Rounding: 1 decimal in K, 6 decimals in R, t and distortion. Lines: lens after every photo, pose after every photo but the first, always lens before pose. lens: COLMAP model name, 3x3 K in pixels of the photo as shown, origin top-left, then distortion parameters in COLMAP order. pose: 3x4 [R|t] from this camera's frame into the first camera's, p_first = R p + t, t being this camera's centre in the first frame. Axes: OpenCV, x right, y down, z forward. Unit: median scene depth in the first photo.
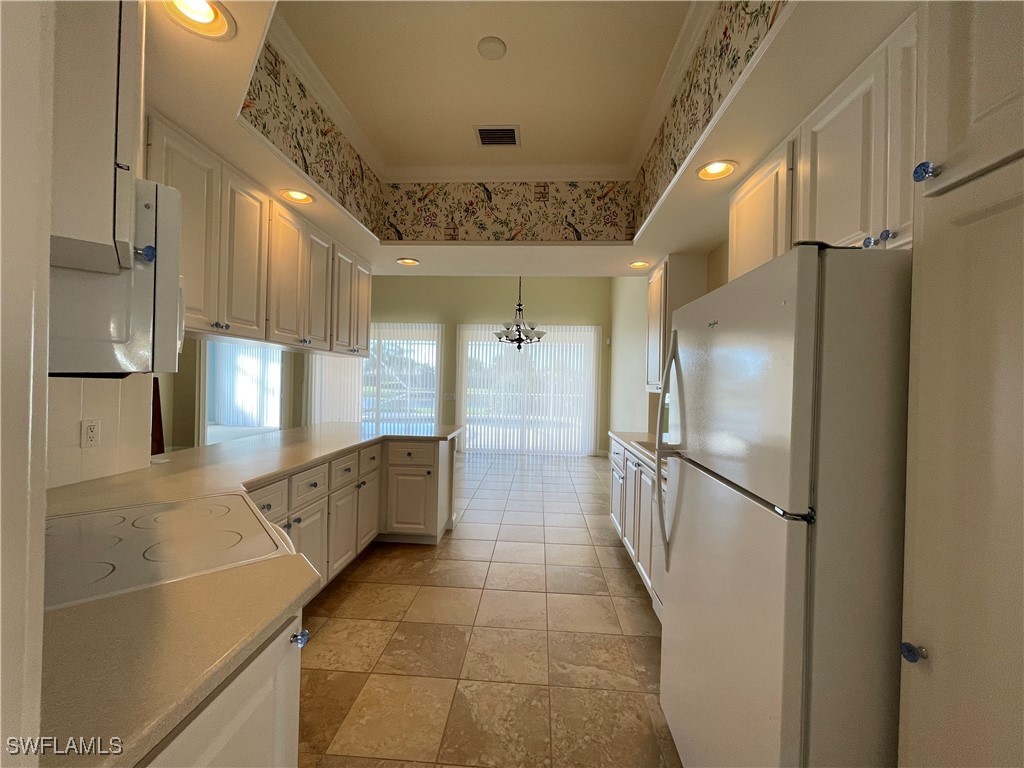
lens RADIAL K [[412.7, 0, 520.6], [0, 412.7, 382.1], [0, 0, 1]] dist [-0.001001, -0.000441]
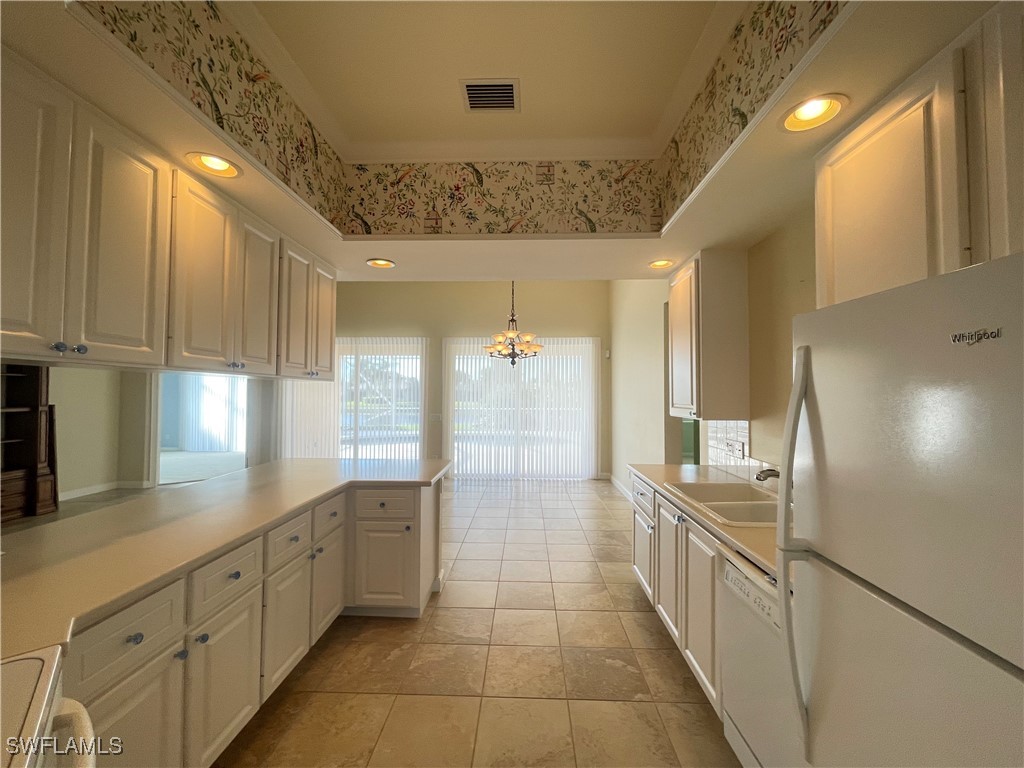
lens RADIAL K [[412.7, 0, 521.3], [0, 412.7, 383.5], [0, 0, 1]] dist [-0.001001, -0.000441]
pose [[0.999344, -0.017376, 0.031784, -0.028117], [0.018144, 0.999546, -0.024052, -0.032929], [-0.031351, 0.024613, 0.999205, 0.208328]]
